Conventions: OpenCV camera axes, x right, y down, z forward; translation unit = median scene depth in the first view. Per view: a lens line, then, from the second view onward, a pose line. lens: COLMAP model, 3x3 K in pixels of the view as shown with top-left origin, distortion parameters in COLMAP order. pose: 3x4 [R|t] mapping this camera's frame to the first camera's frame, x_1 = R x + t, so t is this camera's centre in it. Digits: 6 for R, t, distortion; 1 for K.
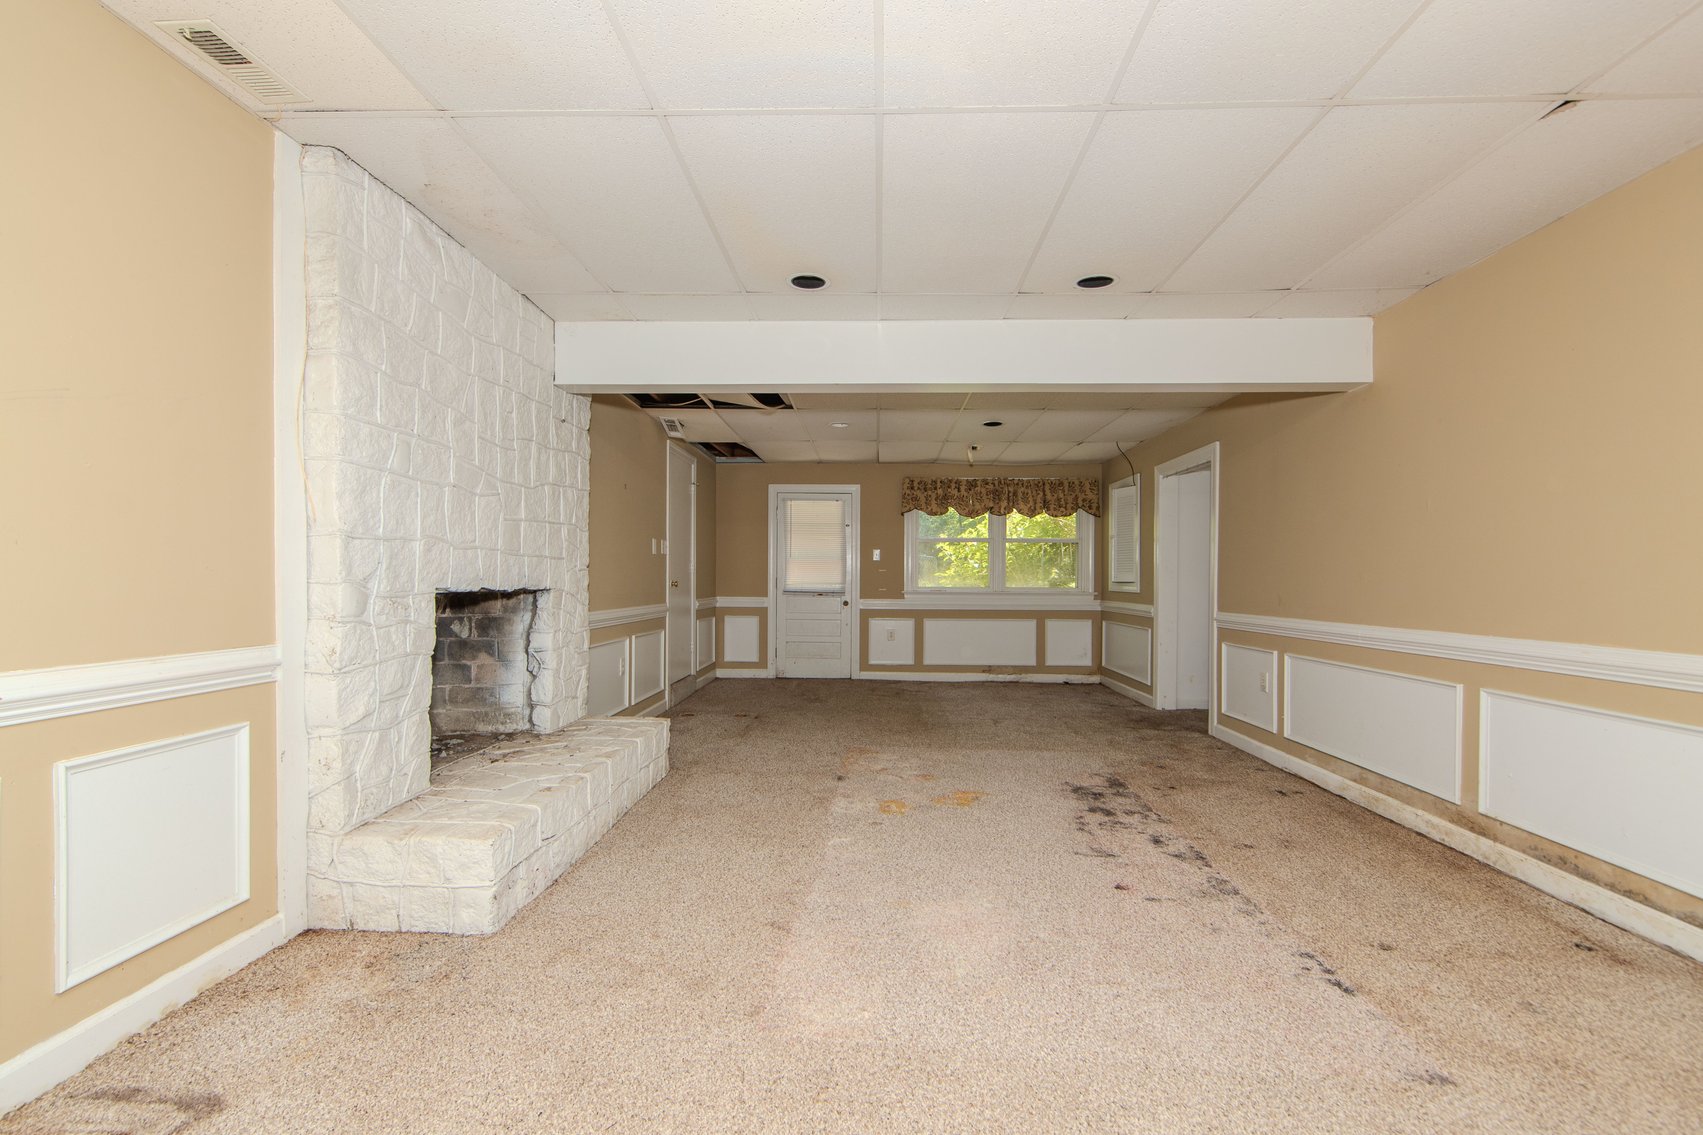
lens RADIAL K [[699.0, 0, 843.9], [0, 699.0, 574.7], [0, 0, 1]] dist [-0.001066, -0.000459]
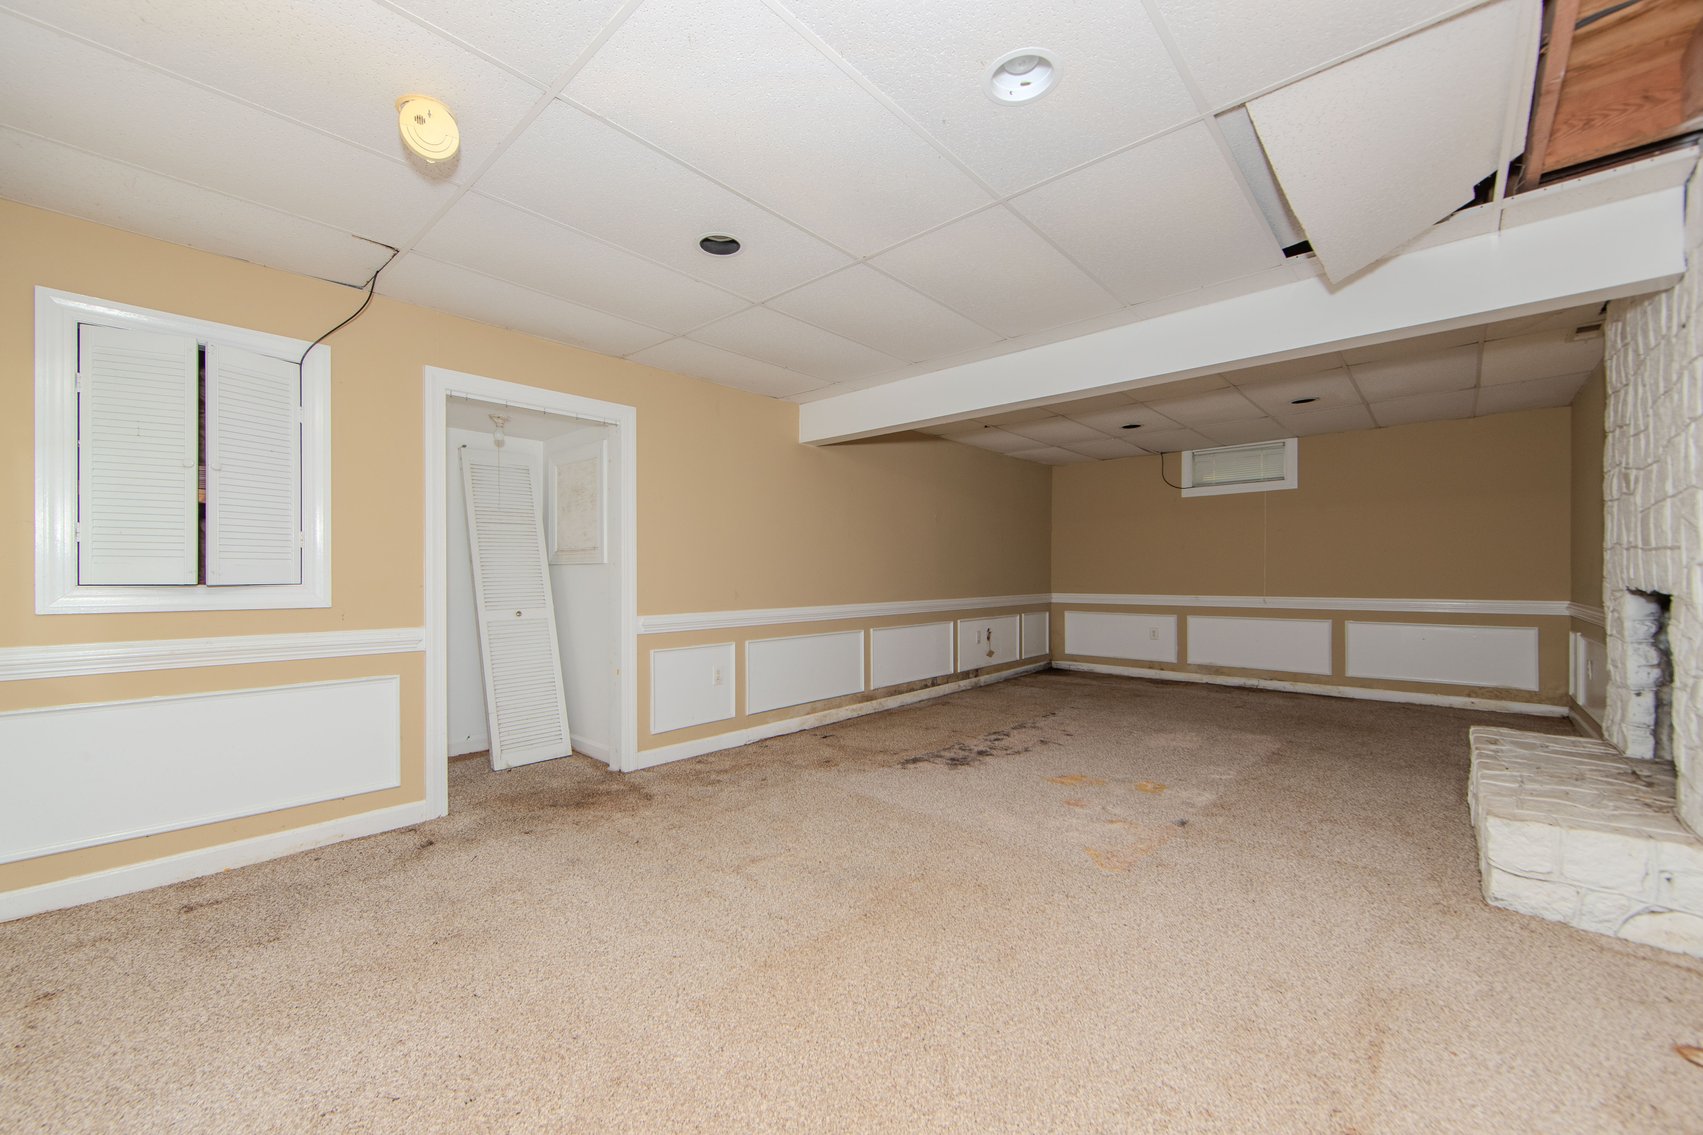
lens RADIAL K [[699.0, 0, 843.9], [0, 699.0, 574.7], [0, 0, 1]] dist [-0.001066, -0.000459]
pose [[-0.788770, -0.000465, 0.614689, -0.211412], [-0.002886, 0.999991, -0.002946, 0.011779], [-0.614682, -0.004098, -0.788764, 2.076193]]
